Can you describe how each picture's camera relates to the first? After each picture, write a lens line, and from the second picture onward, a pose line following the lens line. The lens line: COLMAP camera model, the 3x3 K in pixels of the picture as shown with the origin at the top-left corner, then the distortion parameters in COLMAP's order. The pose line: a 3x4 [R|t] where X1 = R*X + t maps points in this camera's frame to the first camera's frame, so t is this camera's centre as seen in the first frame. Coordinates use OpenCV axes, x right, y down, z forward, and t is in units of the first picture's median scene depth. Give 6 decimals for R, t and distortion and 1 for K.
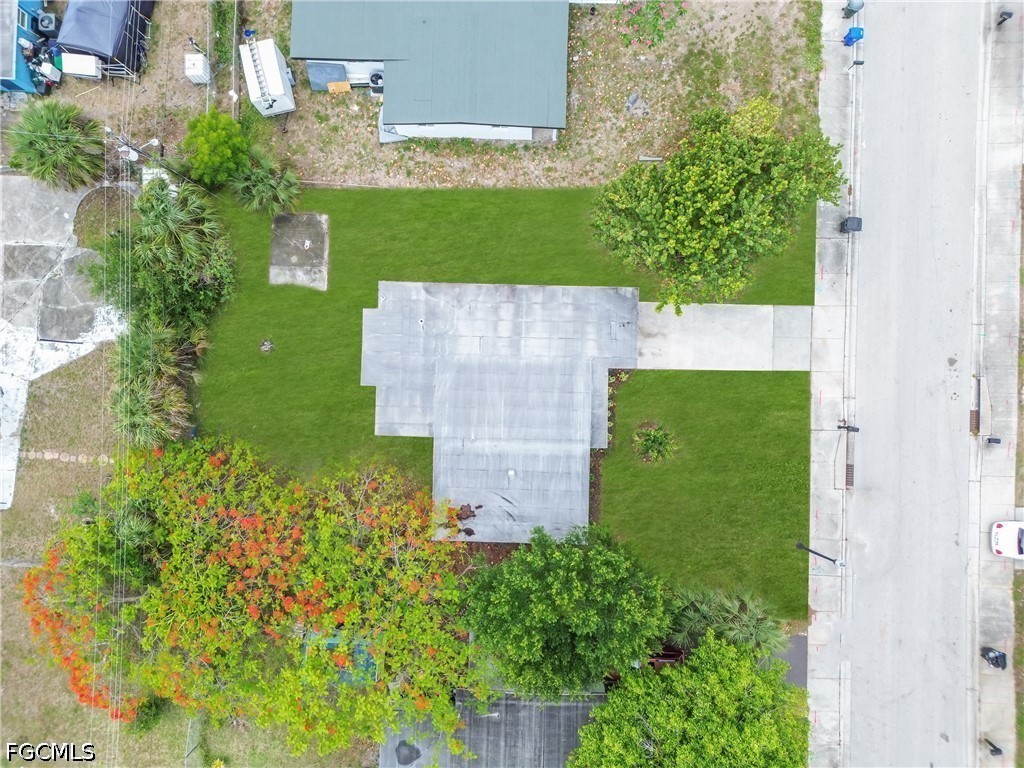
lens RADIAL K [[713.7, 0, 512.0], [0, 713.7, 384.0], [0, 0, 1]] dist [0.066702, -0.070880]
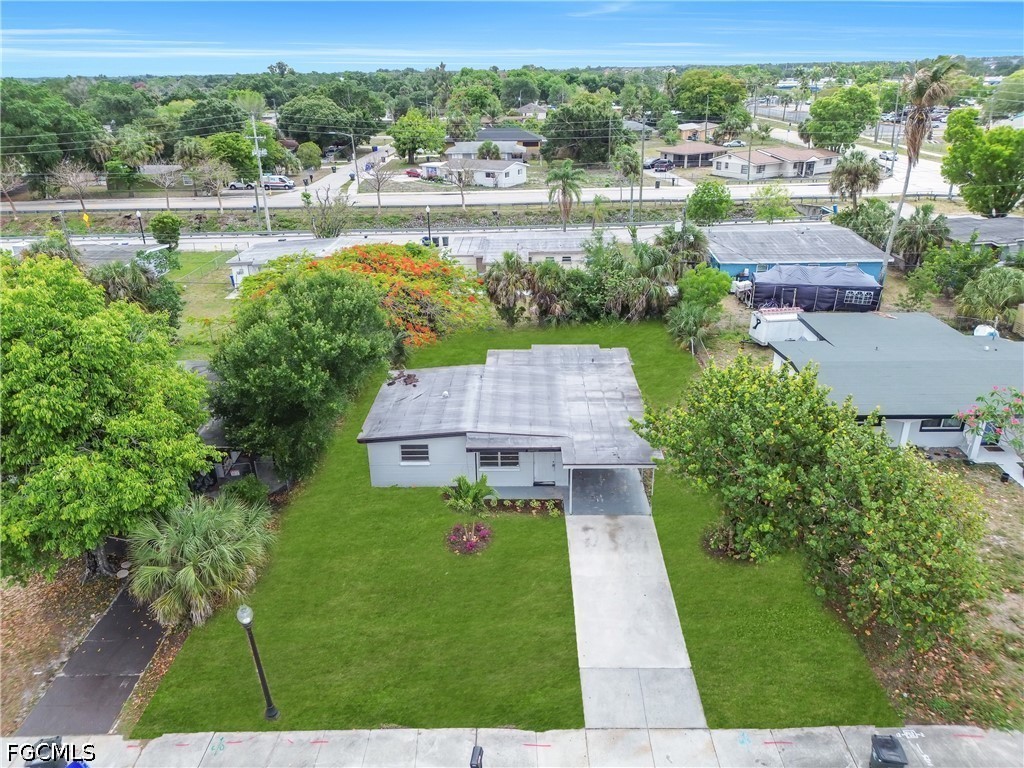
lens RADIAL K [[713.7, 0, 512.0], [0, 713.7, 384.0], [0, 0, 1]] dist [0.066702, -0.070880]
pose [[0.005005, 0.416541, -0.909103, 0.797272], [-0.999104, 0.040280, 0.012955, 0.020386], [0.042015, 0.908224, 0.416369, 0.539180]]
